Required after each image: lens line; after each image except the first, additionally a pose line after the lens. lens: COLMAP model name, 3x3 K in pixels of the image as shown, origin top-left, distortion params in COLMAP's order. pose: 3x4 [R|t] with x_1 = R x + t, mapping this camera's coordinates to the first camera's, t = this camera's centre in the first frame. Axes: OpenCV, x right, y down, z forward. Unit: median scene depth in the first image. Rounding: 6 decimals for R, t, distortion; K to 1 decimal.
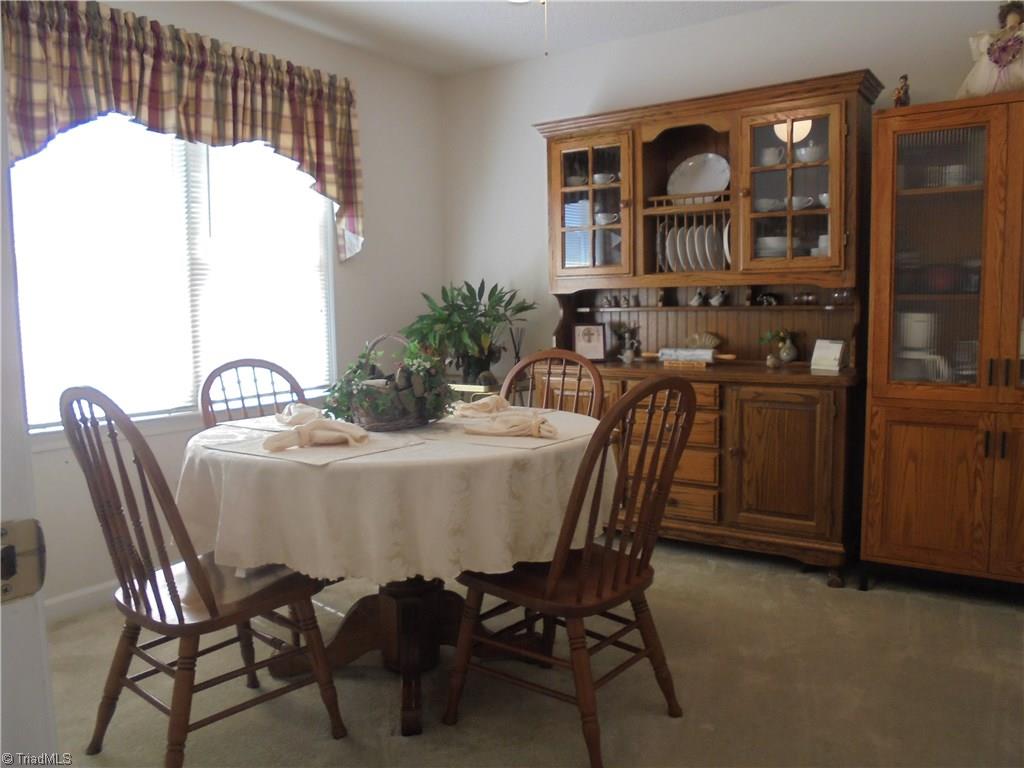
lens RADIAL K [[785.2, 0, 507.2], [0, 785.2, 384.1], [0, 0, 1]] dist [-0.110631, 0.094851]
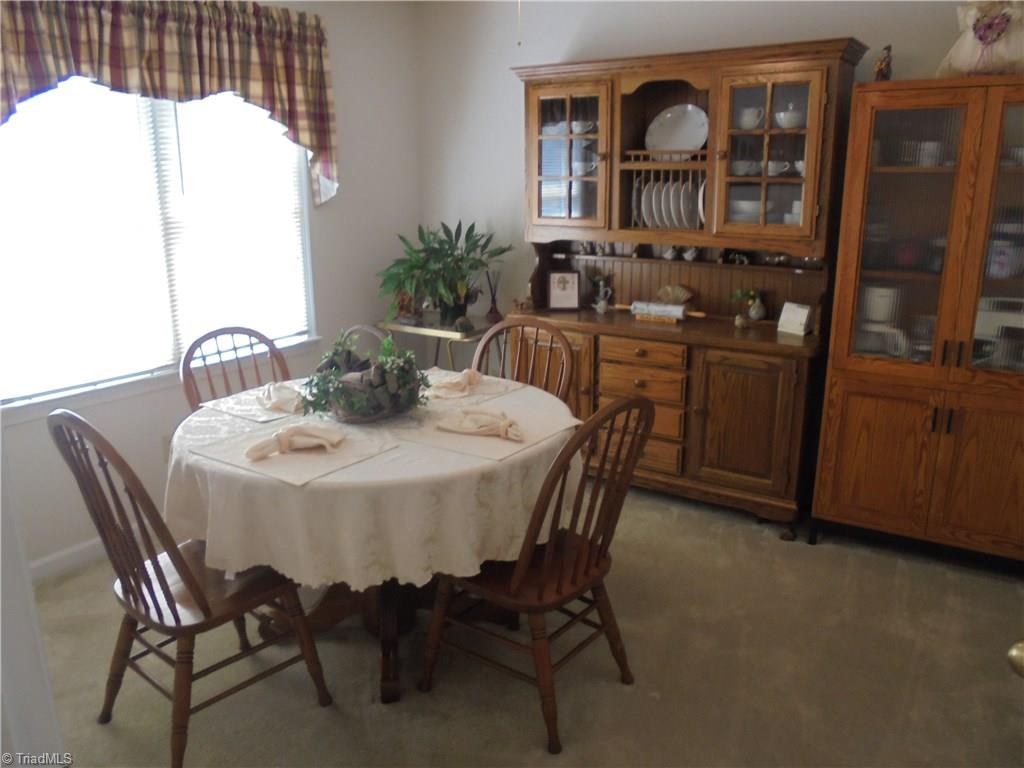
lens RADIAL K [[785.2, 0, 507.5], [0, 785.2, 385.1], [0, 0, 1]] dist [-0.110631, 0.094851]
pose [[0.999730, 0.005249, 0.022636, 0.012612], [-0.008797, 0.987141, 0.159612, -0.125674], [-0.021507, -0.159768, 0.986920, -0.024239]]
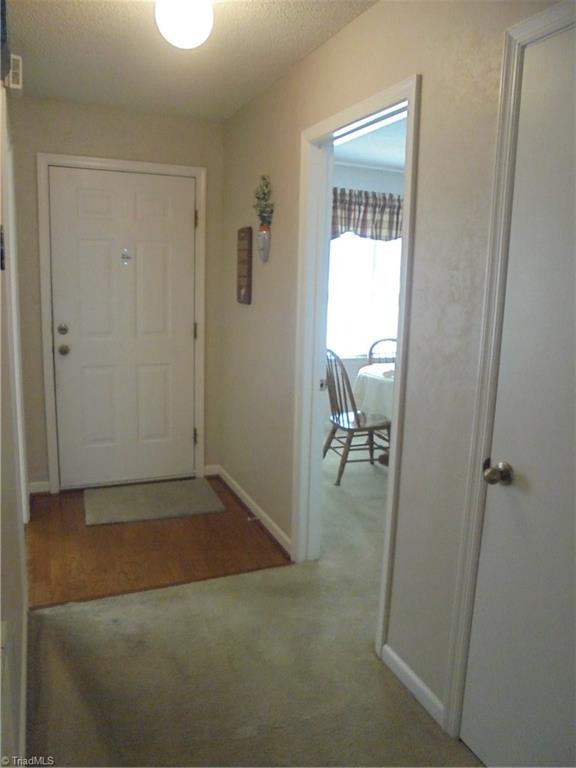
lens RADIAL K [[588.9, 0, 291.7], [0, 588.9, 385.6], [0, 0, 1]] dist [-0.110631, 0.094851]
pose [[0.852264, 0.140284, -0.503950, 0.337389], [-0.096165, 0.988968, 0.112666, -0.062016], [0.514196, -0.047559, 0.856353, -0.700523]]
